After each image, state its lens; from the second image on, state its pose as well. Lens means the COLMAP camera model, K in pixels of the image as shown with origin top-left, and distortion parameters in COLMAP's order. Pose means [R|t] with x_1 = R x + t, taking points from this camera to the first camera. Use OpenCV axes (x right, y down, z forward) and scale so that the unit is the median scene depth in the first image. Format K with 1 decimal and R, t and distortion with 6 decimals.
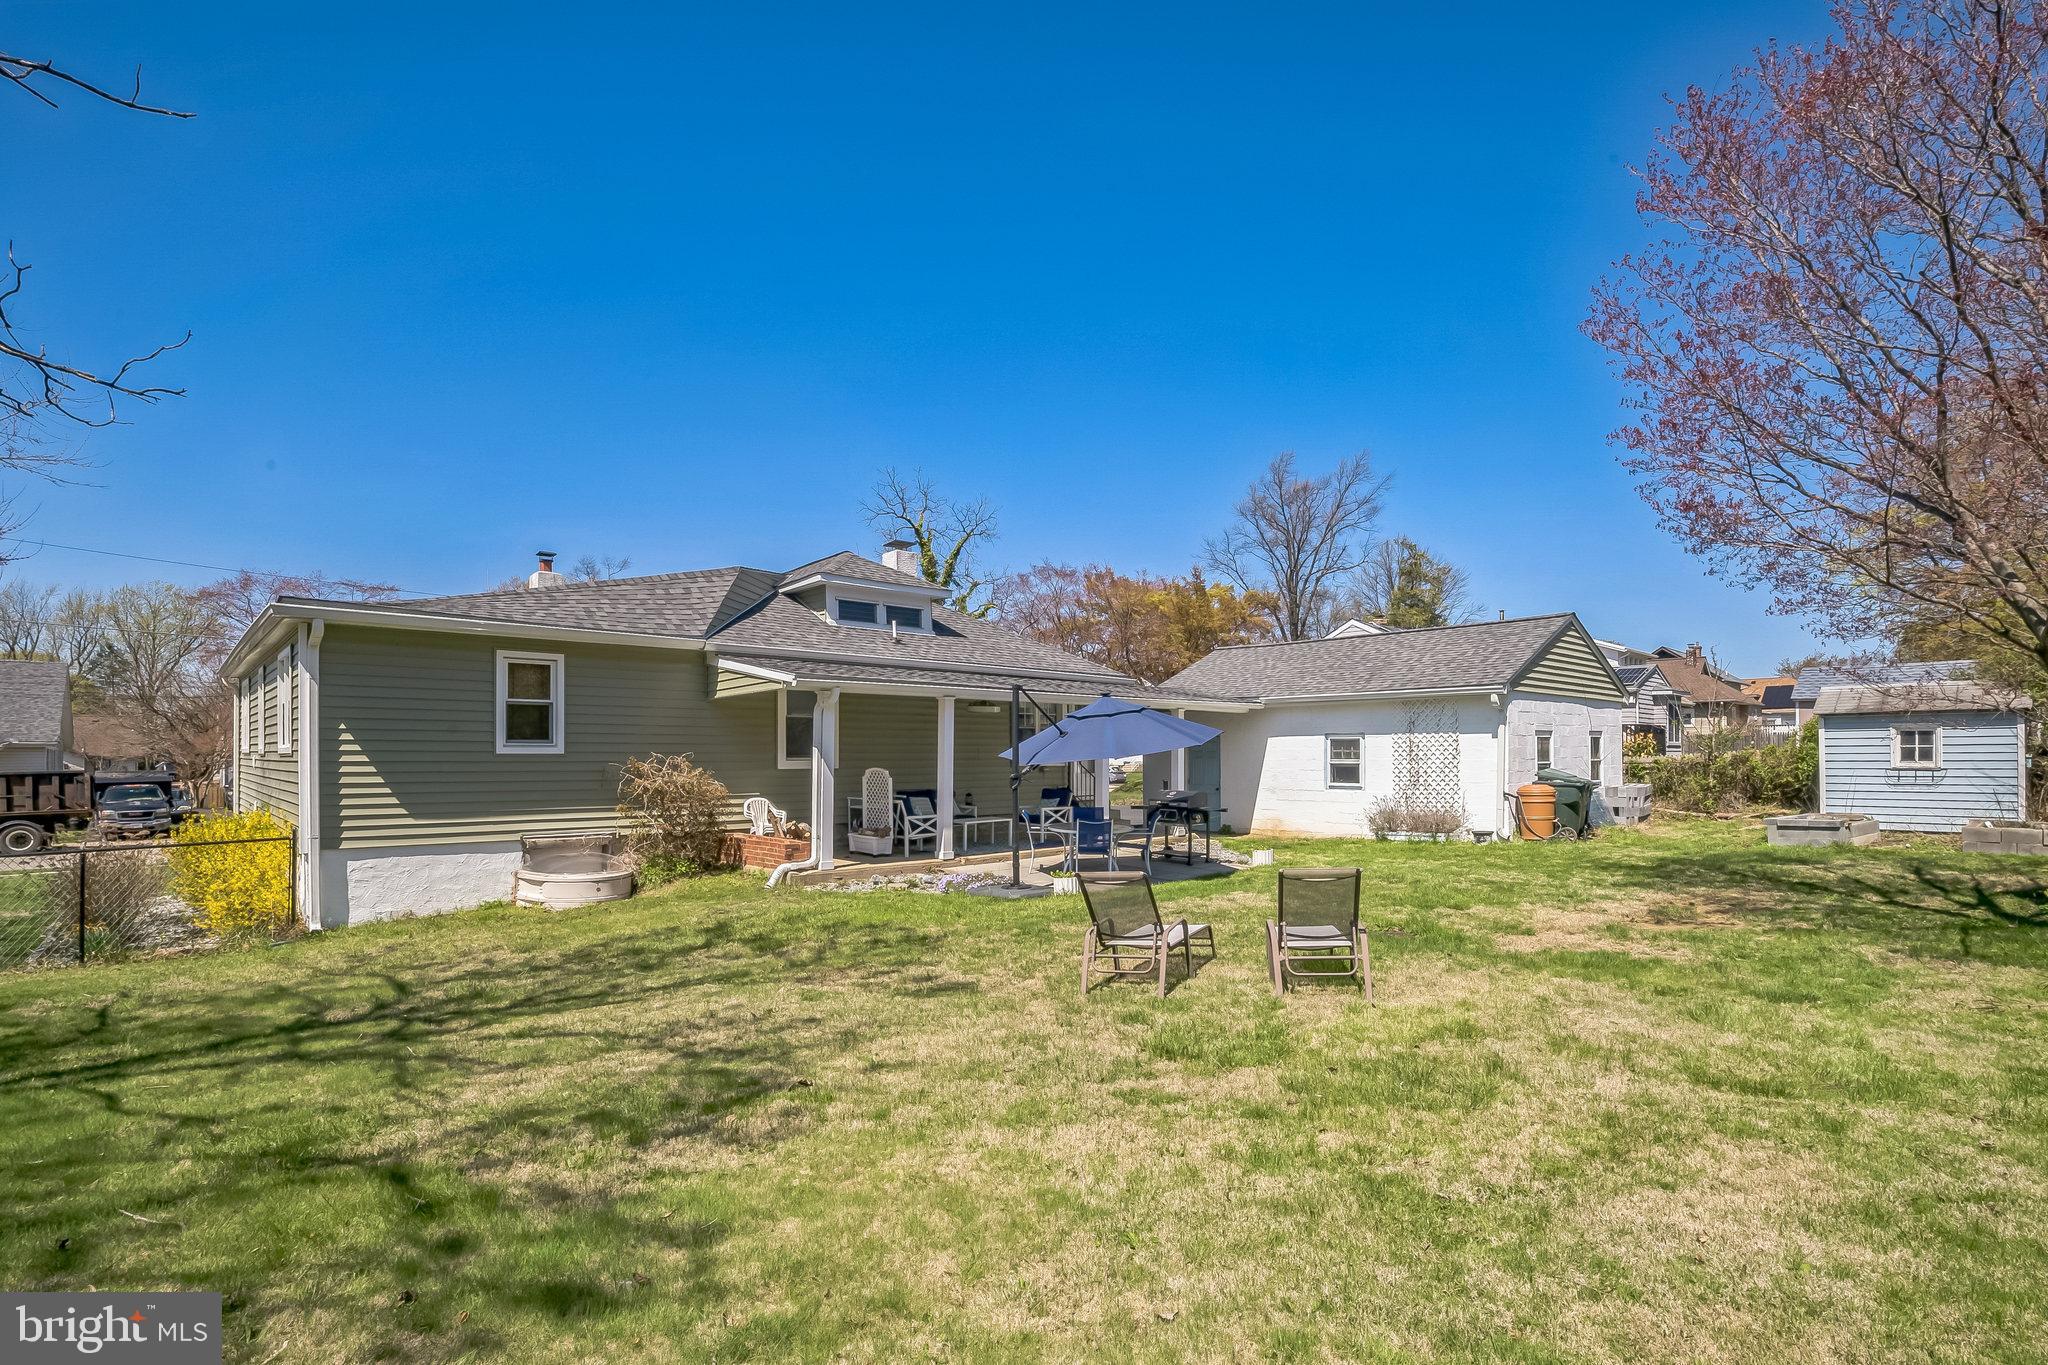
lens RADIAL K [[948.7, 0, 1045.8], [0, 948.7, 696.7], [0, 0, 1]] dist [-0.032721, 0.000183]
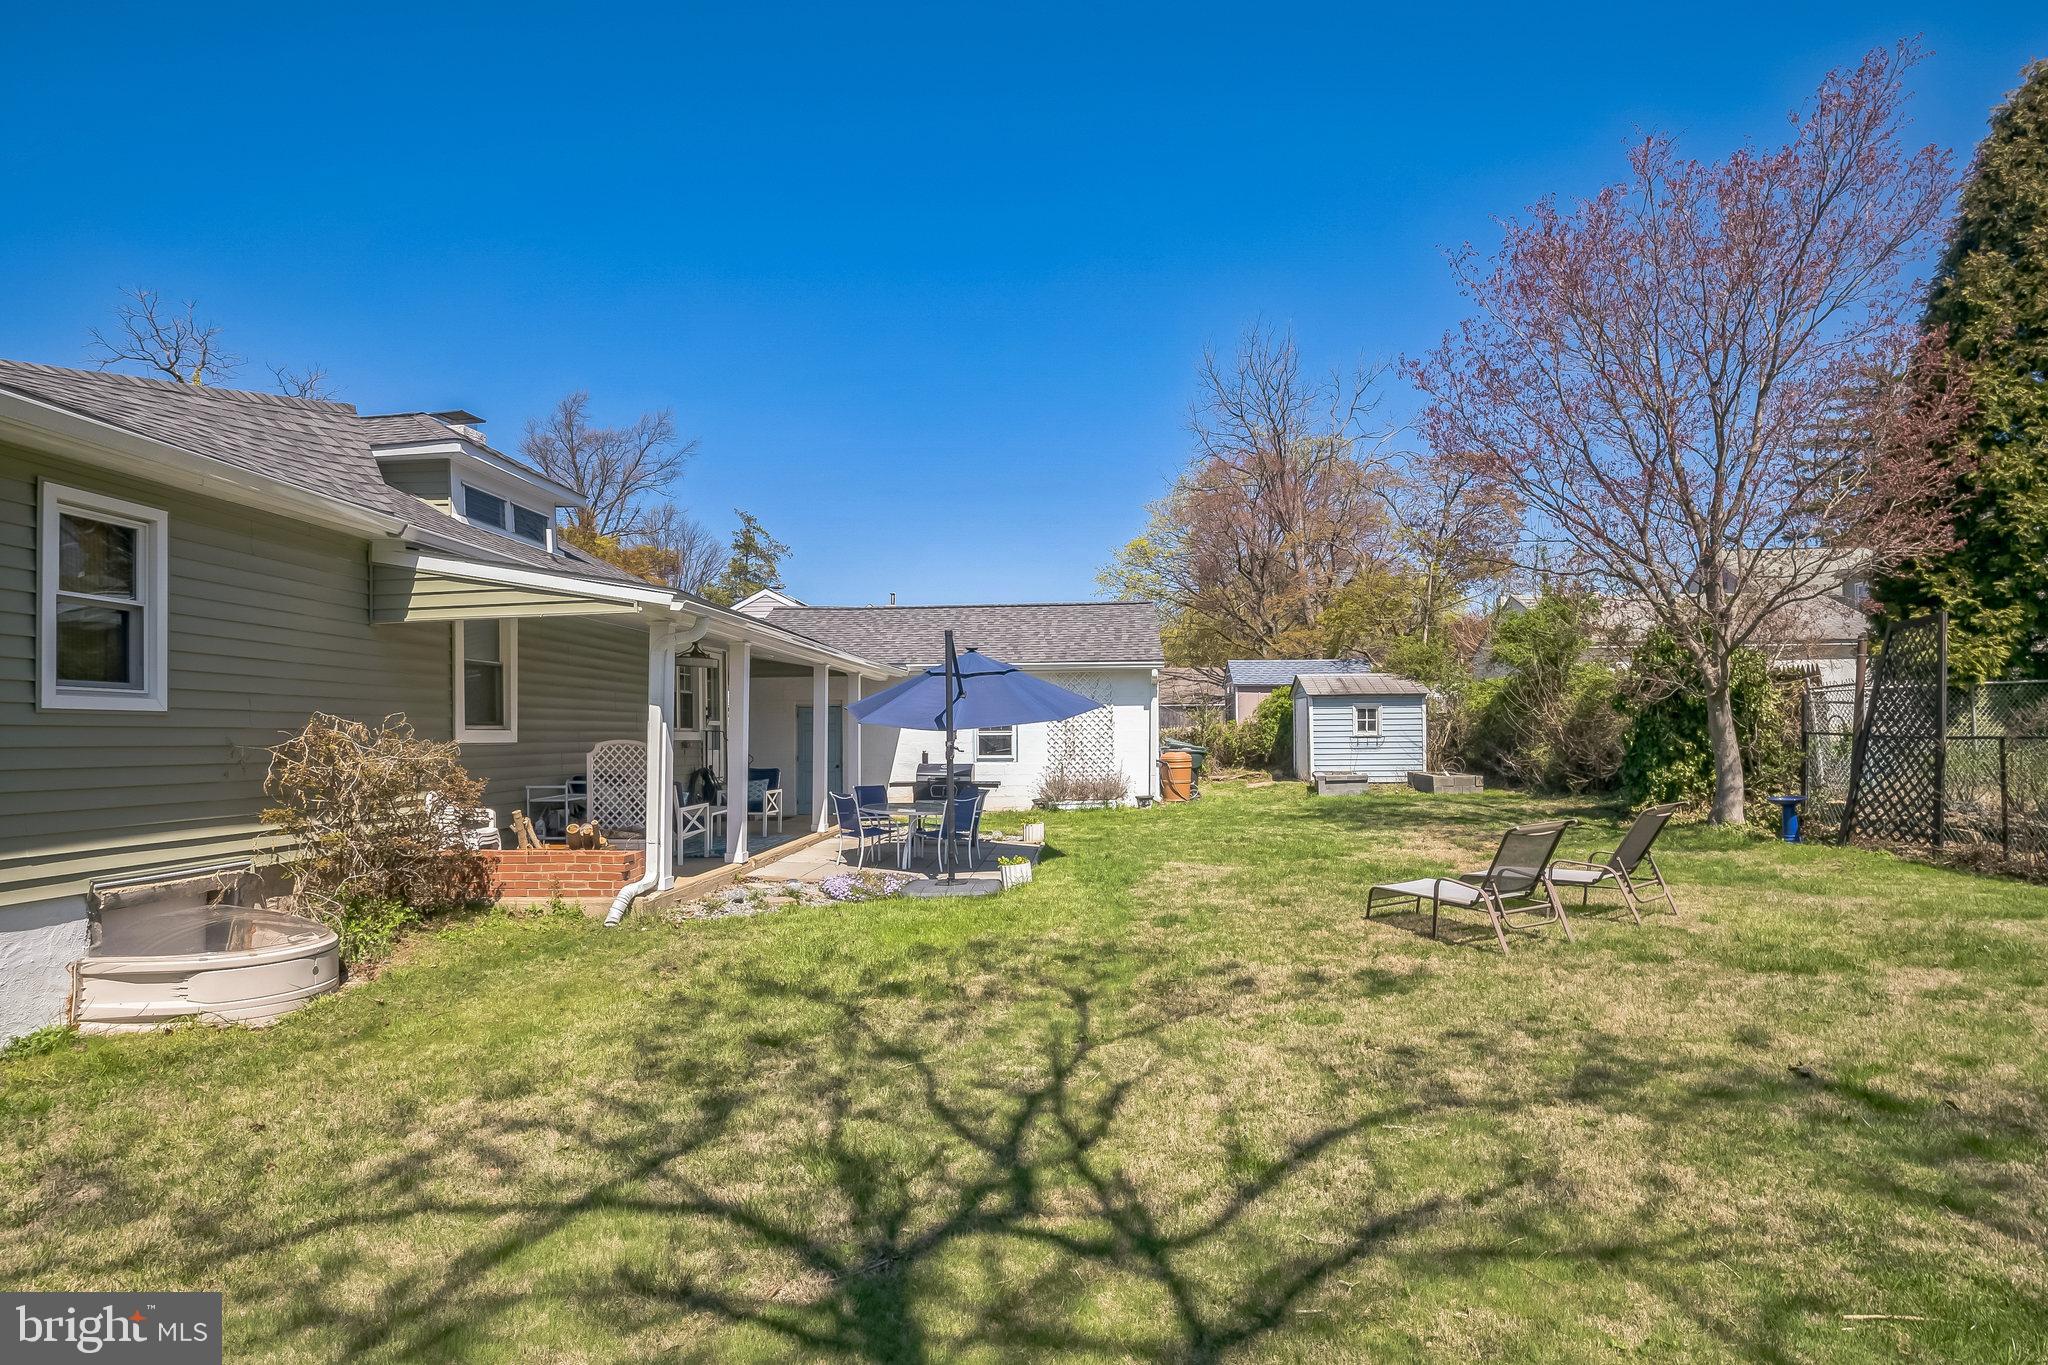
lens RADIAL K [[1003.4, 0, 1024.0], [0, 1003.4, 682.5], [0, 0, 1]] dist [-0.025451, -0.000512]
pose [[0.735394, 0.030529, 0.676952, -0.532653], [-0.033961, 0.999390, -0.008176, 0.034138], [-0.676788, -0.016977, 0.735982, 0.314975]]
